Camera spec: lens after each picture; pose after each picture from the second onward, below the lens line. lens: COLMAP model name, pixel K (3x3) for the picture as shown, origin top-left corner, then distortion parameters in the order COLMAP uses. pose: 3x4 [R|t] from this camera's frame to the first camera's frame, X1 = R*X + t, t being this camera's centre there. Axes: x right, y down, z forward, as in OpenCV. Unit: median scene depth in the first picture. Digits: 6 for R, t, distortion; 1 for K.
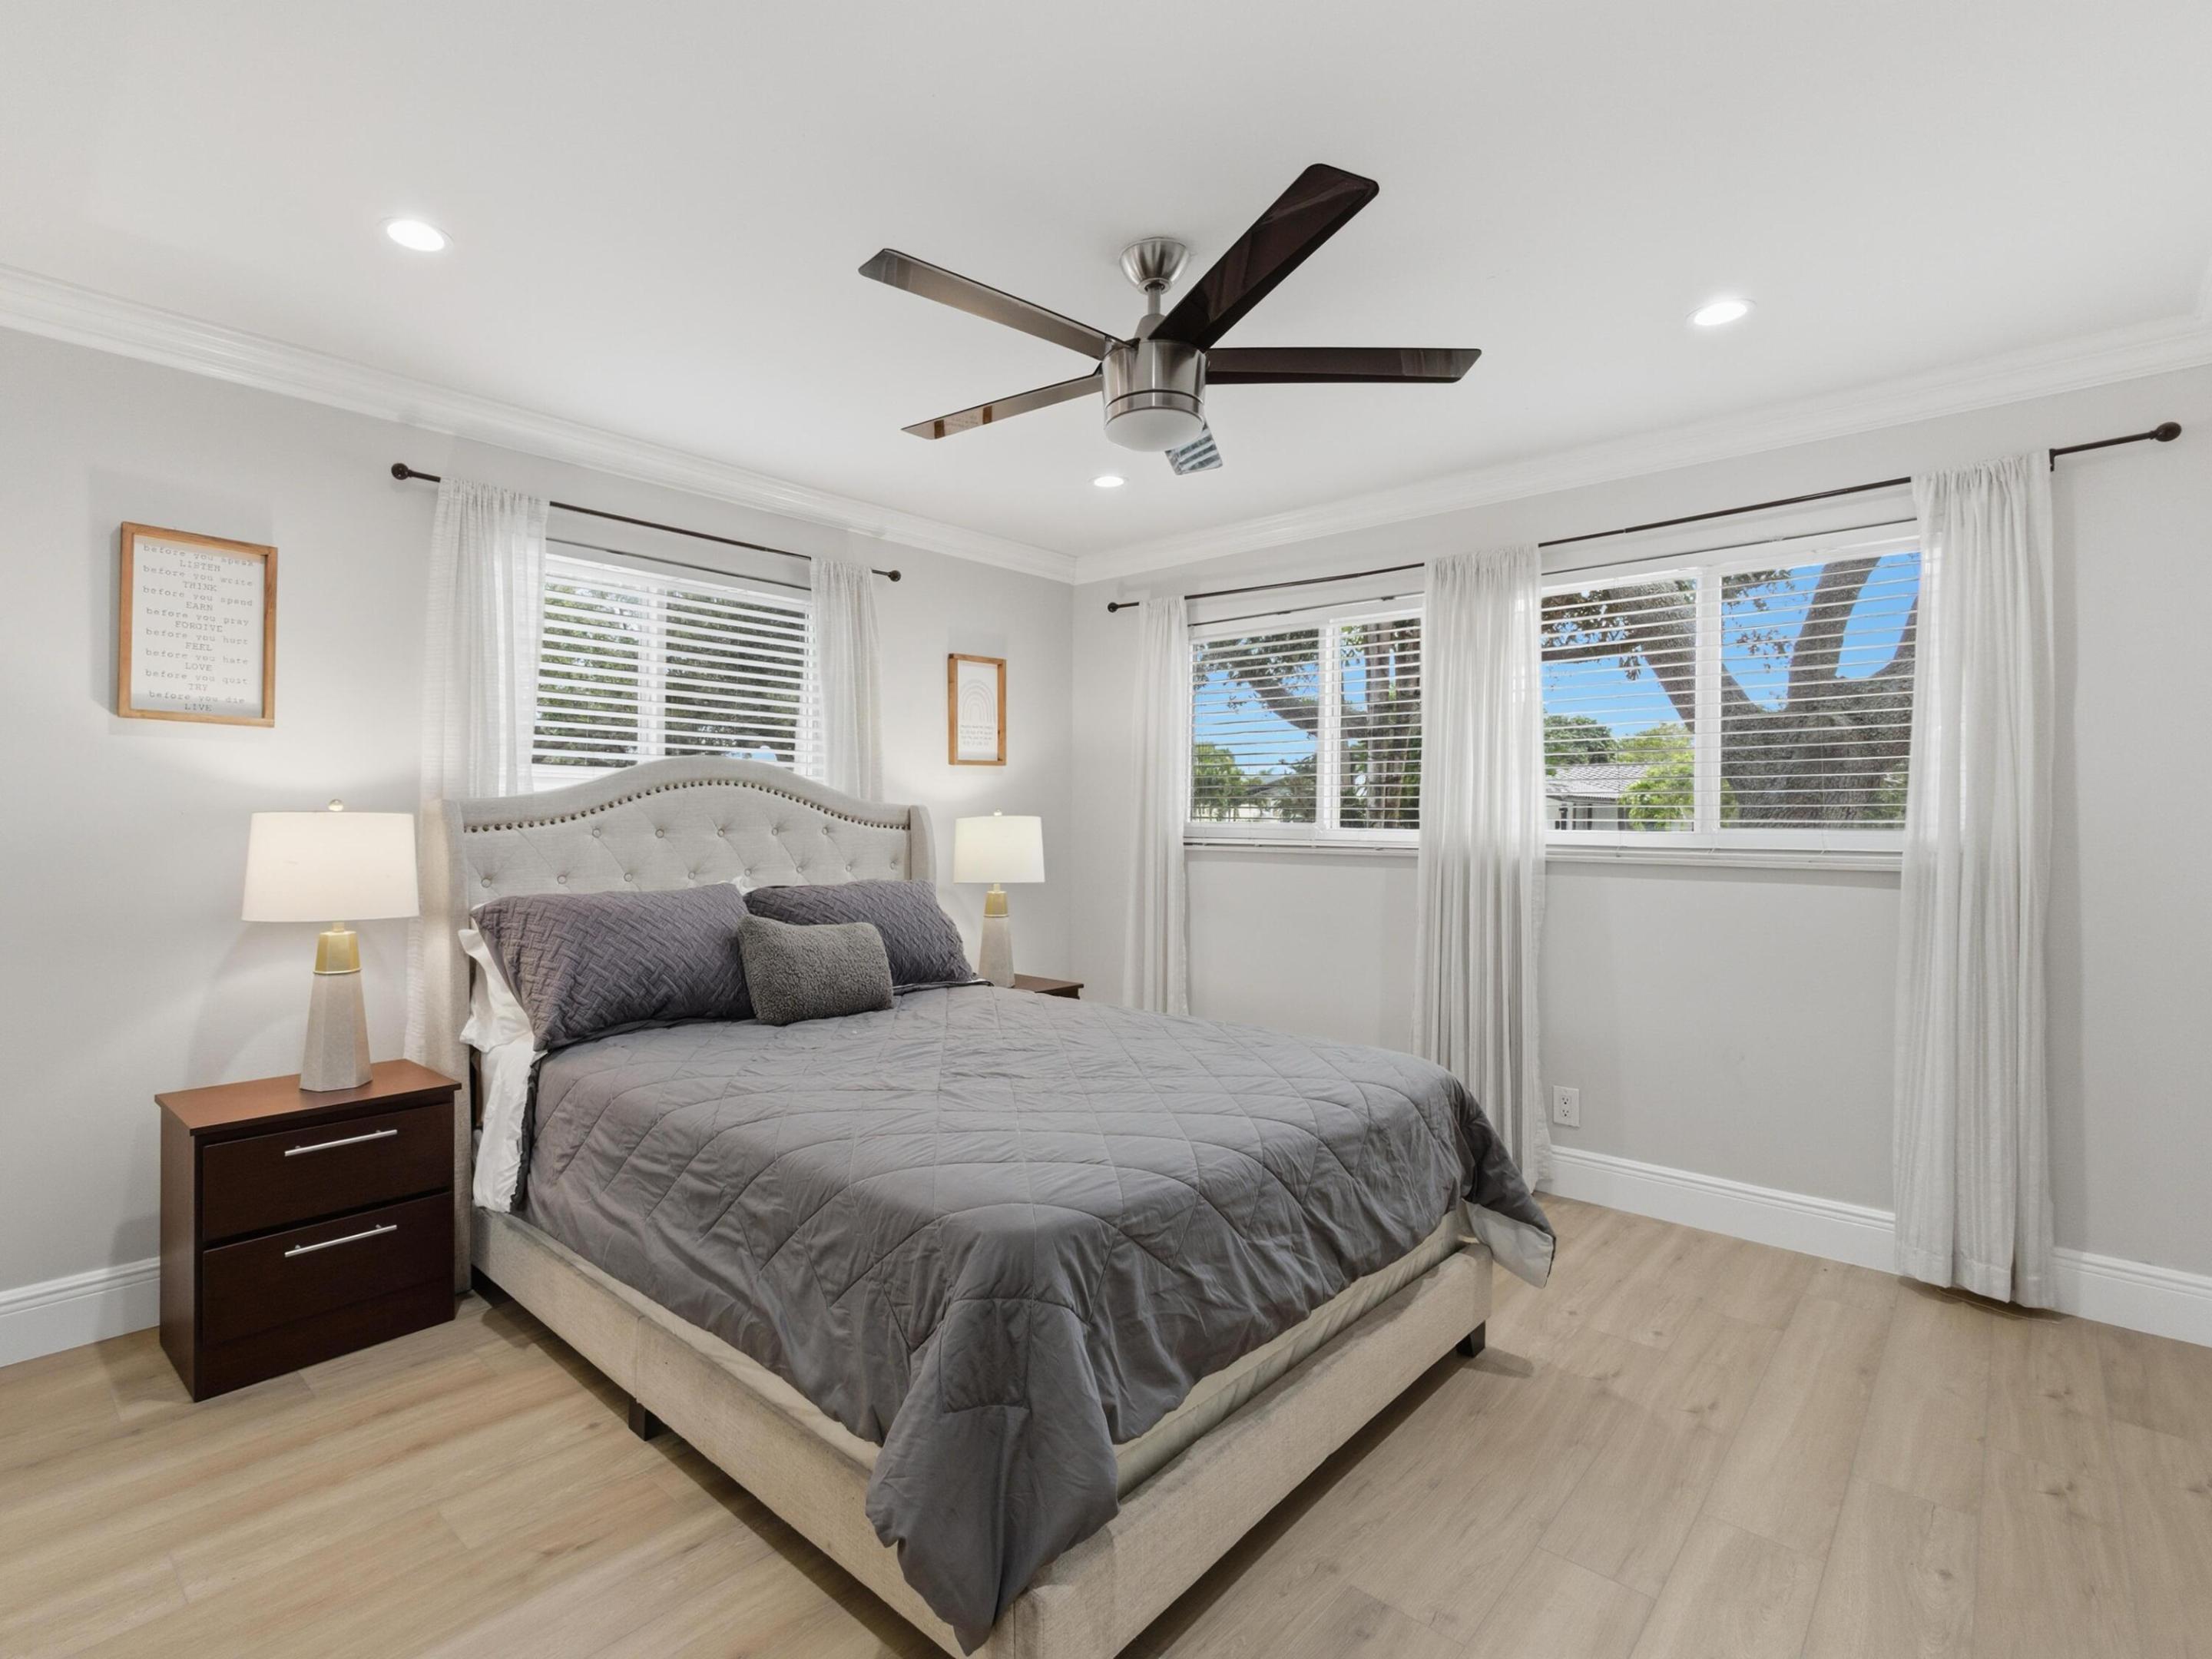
lens RADIAL K [[1054.9, 0, 1106.0], [0, 1054.9, 829.5], [0, 0, 1]] dist [-0.001545, -0.000311]
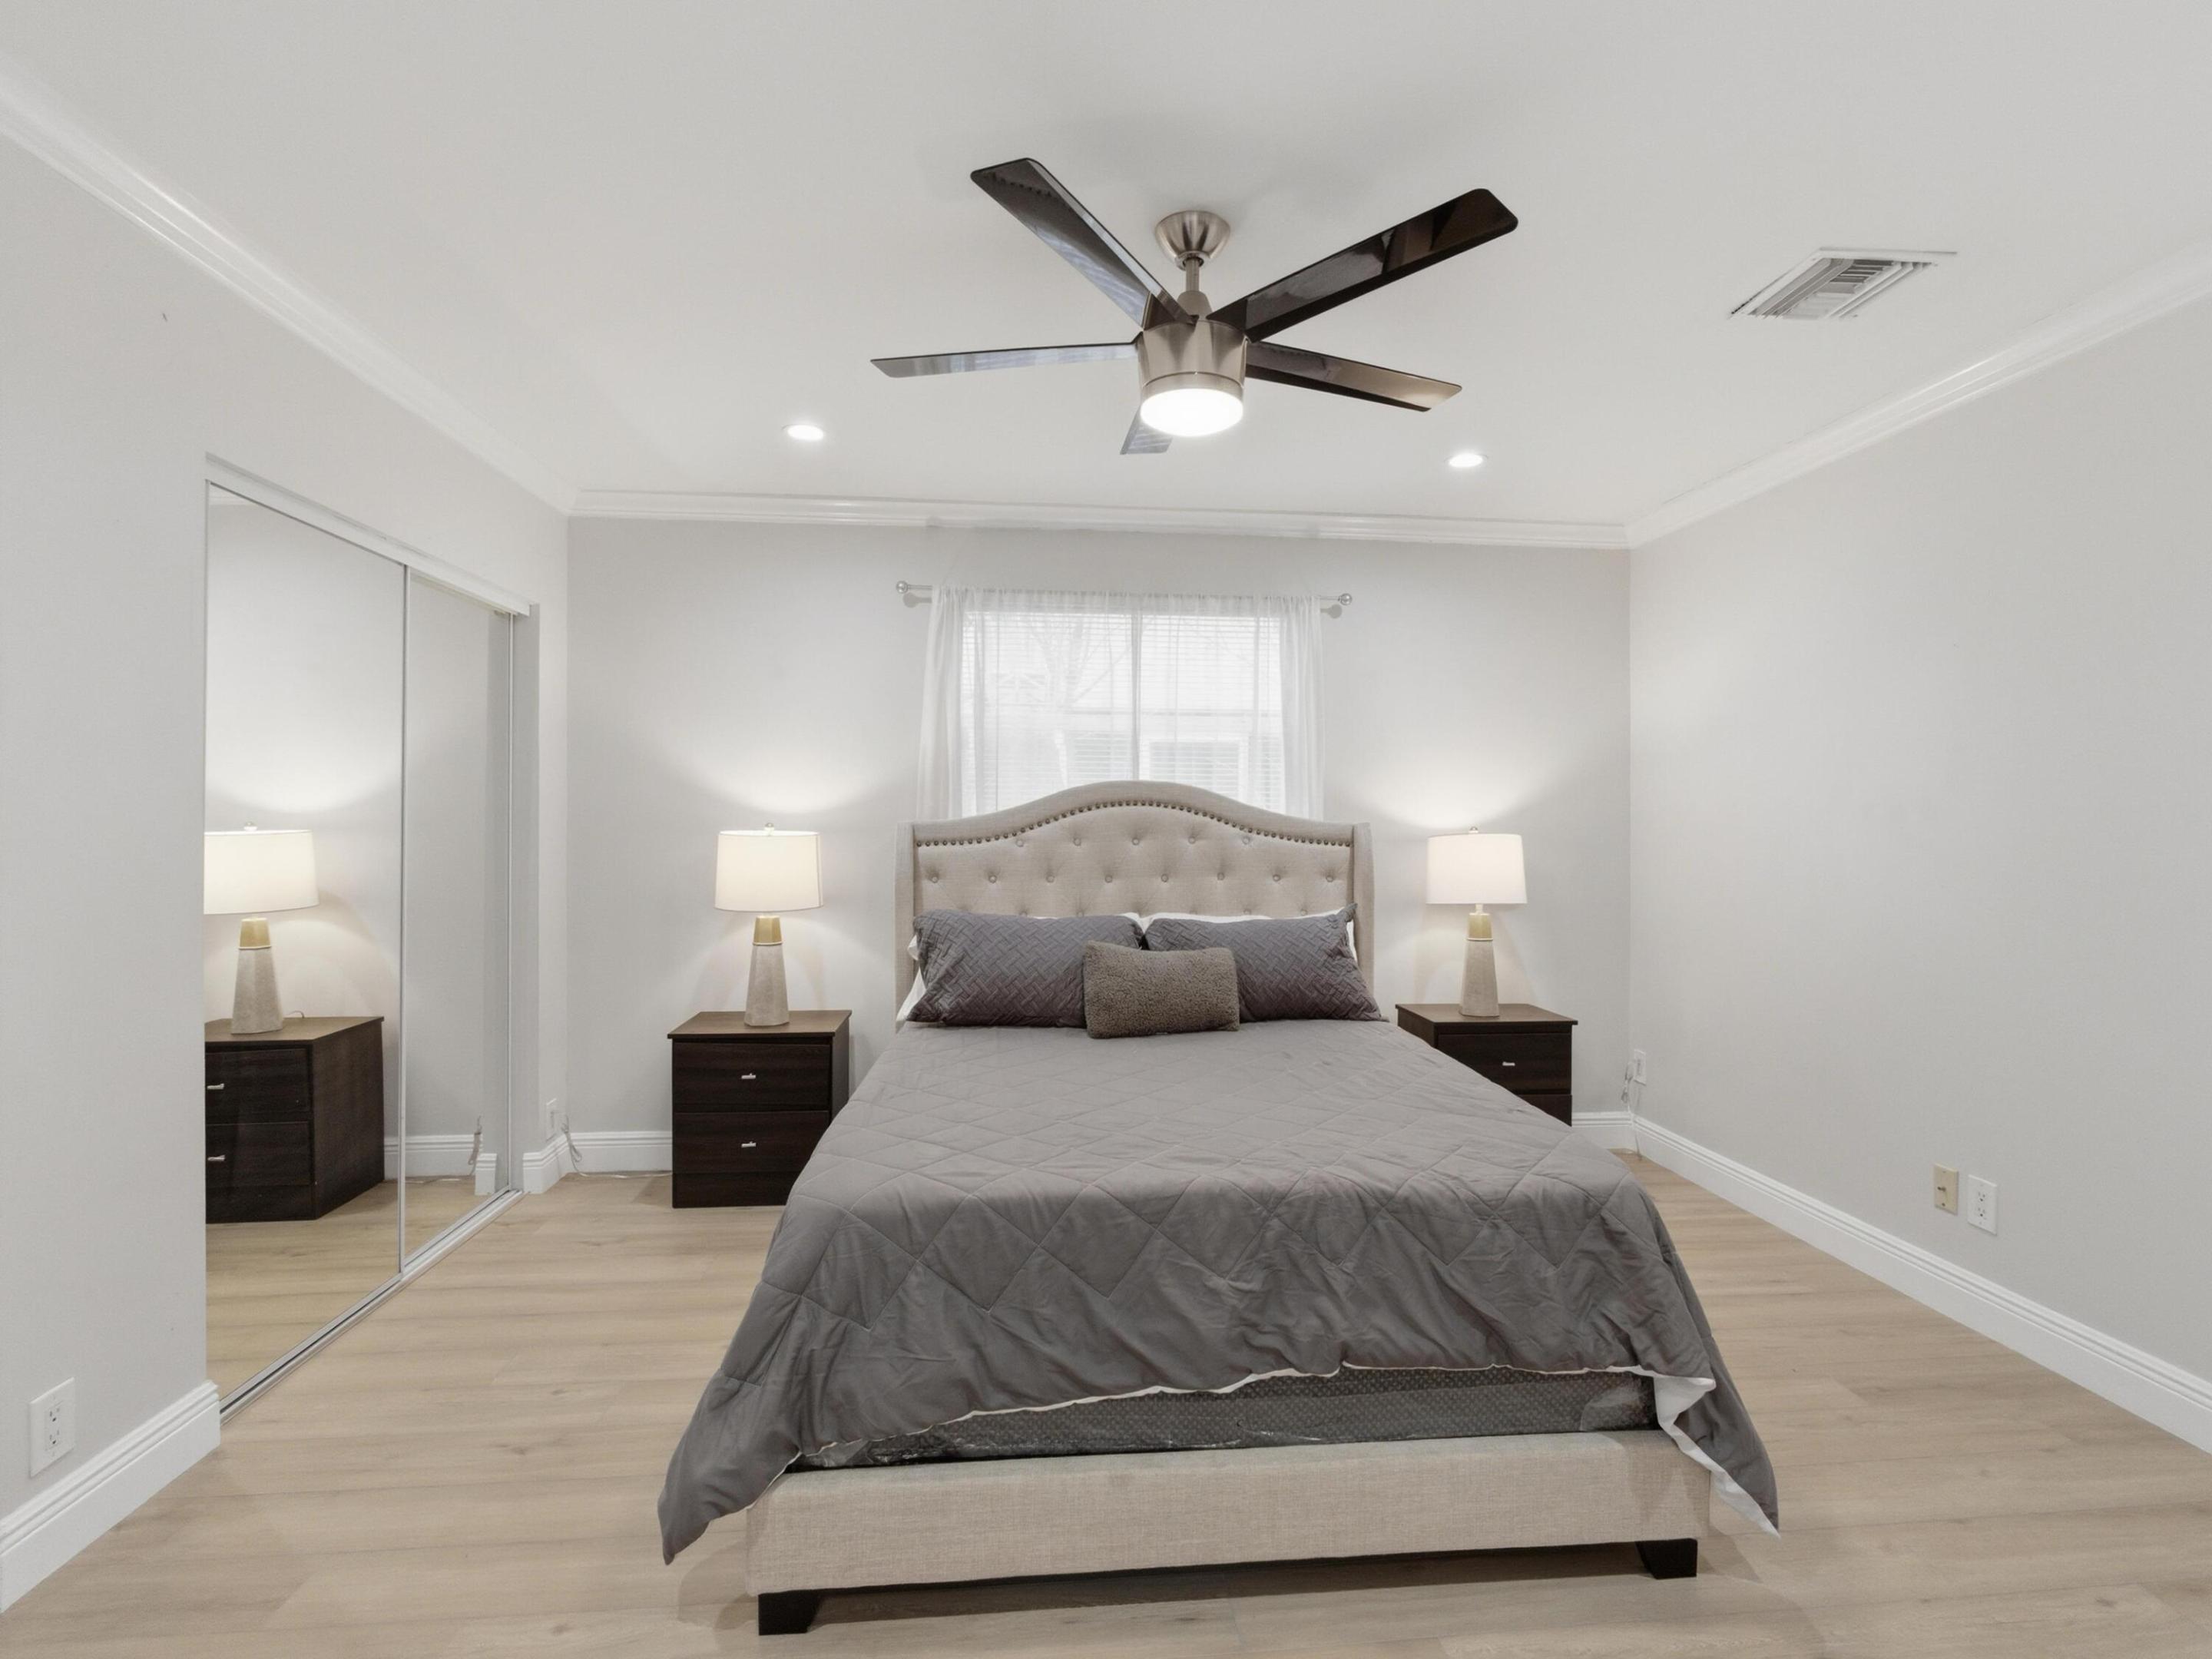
lens RADIAL K [[1054.9, 0, 1106.0], [0, 1054.9, 829.5], [0, 0, 1]] dist [-0.001545, -0.000311]
pose [[0.719885, -0.015793, -0.693914, 0.632073], [0.004685, 0.999829, -0.017895, 0.003023], [0.694078, 0.009631, 0.719835, 0.274273]]
